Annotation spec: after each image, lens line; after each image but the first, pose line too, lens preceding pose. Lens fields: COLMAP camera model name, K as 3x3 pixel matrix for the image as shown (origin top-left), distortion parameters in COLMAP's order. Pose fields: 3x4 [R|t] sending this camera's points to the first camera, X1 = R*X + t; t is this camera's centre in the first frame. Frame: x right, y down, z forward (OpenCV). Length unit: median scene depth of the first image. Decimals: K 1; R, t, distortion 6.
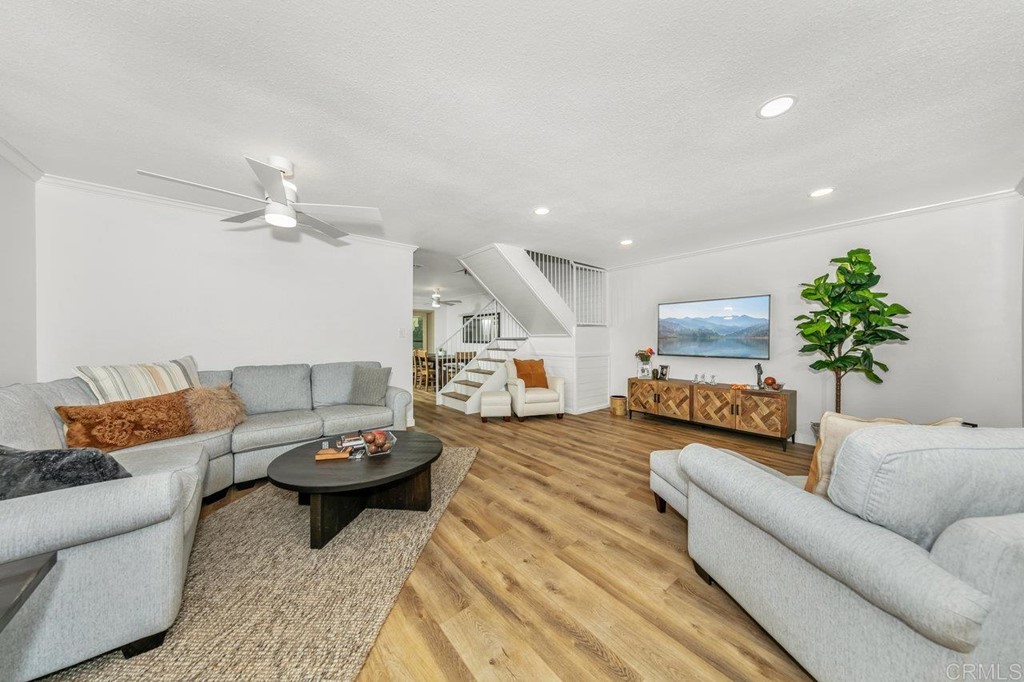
lens RADIAL K [[324.8, 0, 512.0], [0, 324.8, 341.0], [0, 0, 1]] dist [0.000382, 0.000015]
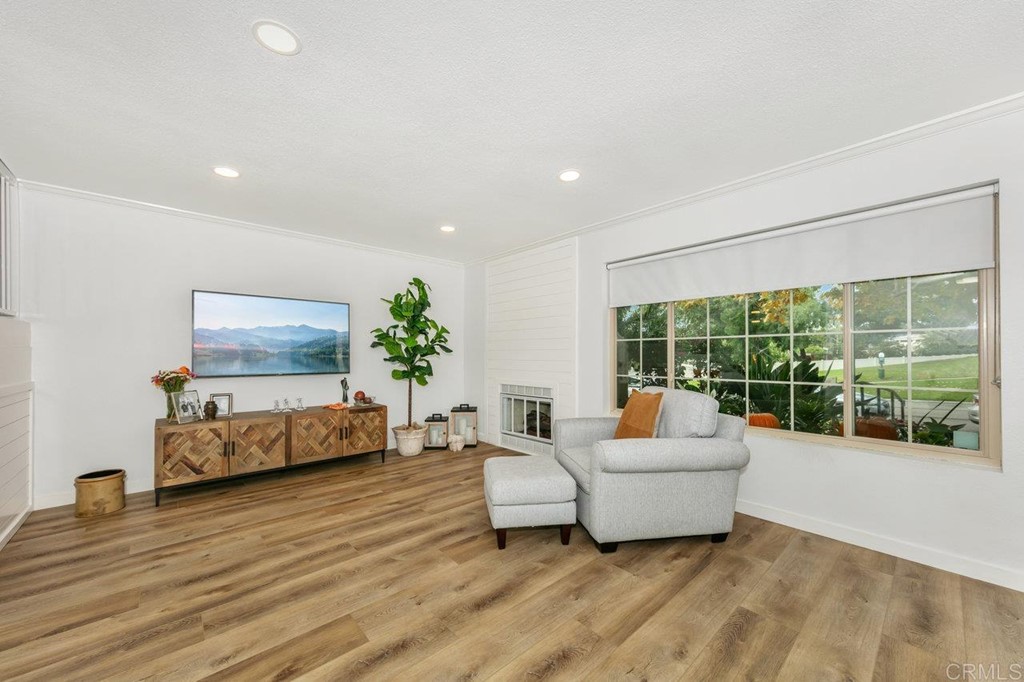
lens RADIAL K [[384.4, 0, 510.3], [0, 384.4, 351.2], [0, 0, 1]] dist [0.001423, 0.000074]
pose [[-0.040767, 0.003235, 0.999163, -0.348768], [0.004594, 0.999985, -0.003050, 0.000257], [-0.999158, 0.004465, -0.040781, 0.616361]]
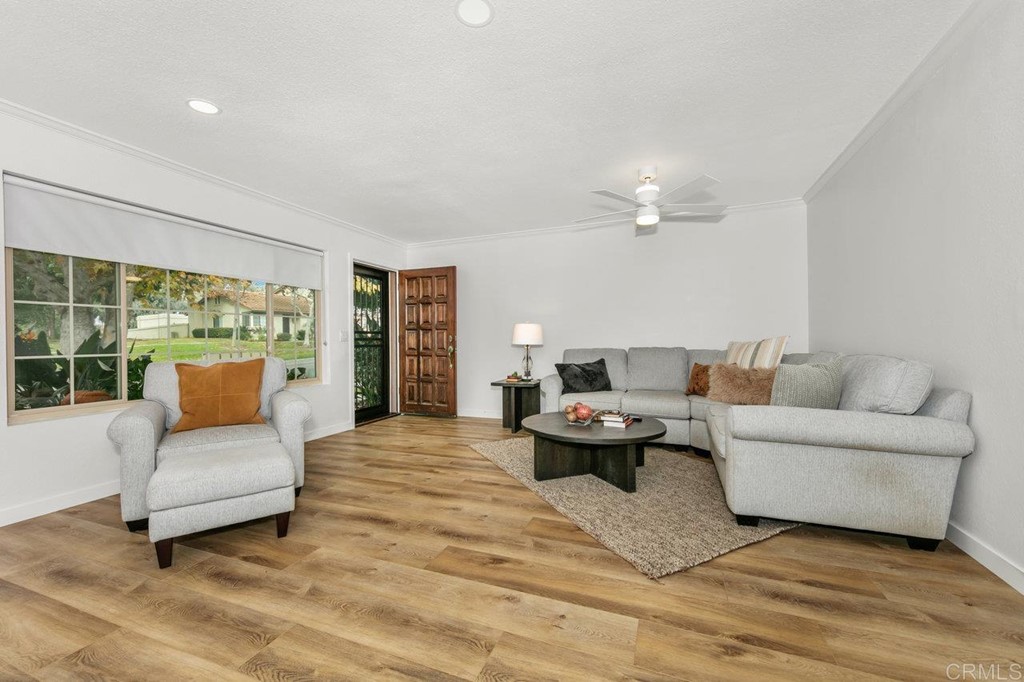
lens RADIAL K [[404.9, 0, 514.9], [0, 404.9, 343.5], [0, 0, 1]] dist [0.000682, 0.000078]
pose [[-0.872283, 0.008395, -0.488930, 0.269085], [0.005646, 0.999959, 0.007097, 0.038672], [0.488969, 0.003430, -0.872294, 1.279754]]
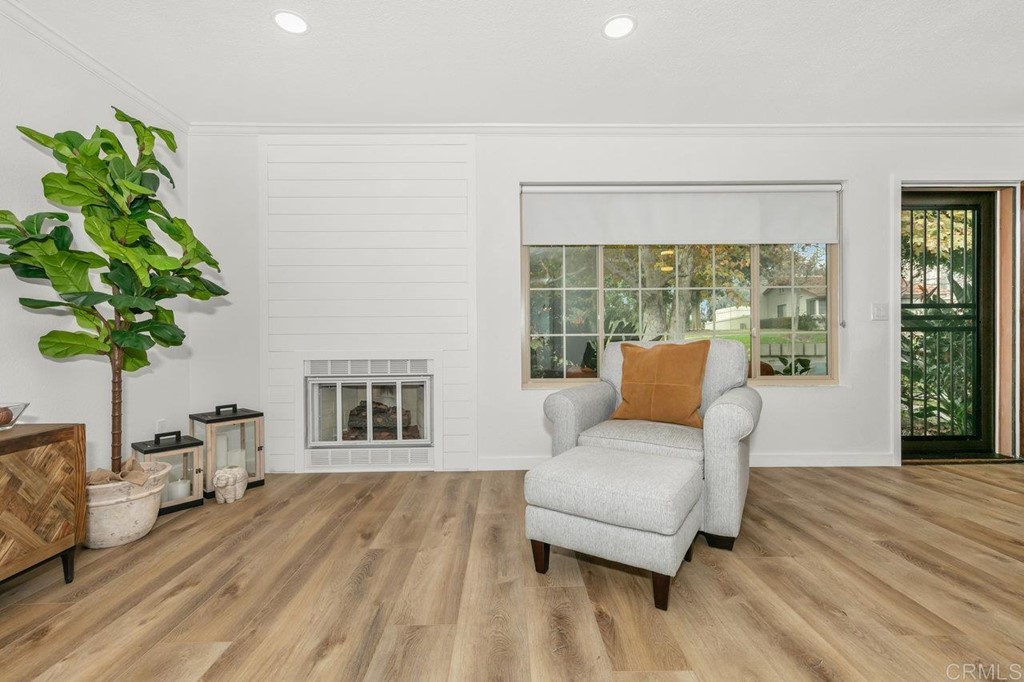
lens RADIAL K [[446.9, 0, 514.6], [0, 446.9, 339.7], [0, 0, 1]] dist [0.002588, 0.000388]
pose [[-0.783363, -0.000633, 0.621564, 0.126746], [0.006434, 0.999938, 0.009128, 0.063438], [-0.621531, 0.011150, -0.783310, 1.018158]]
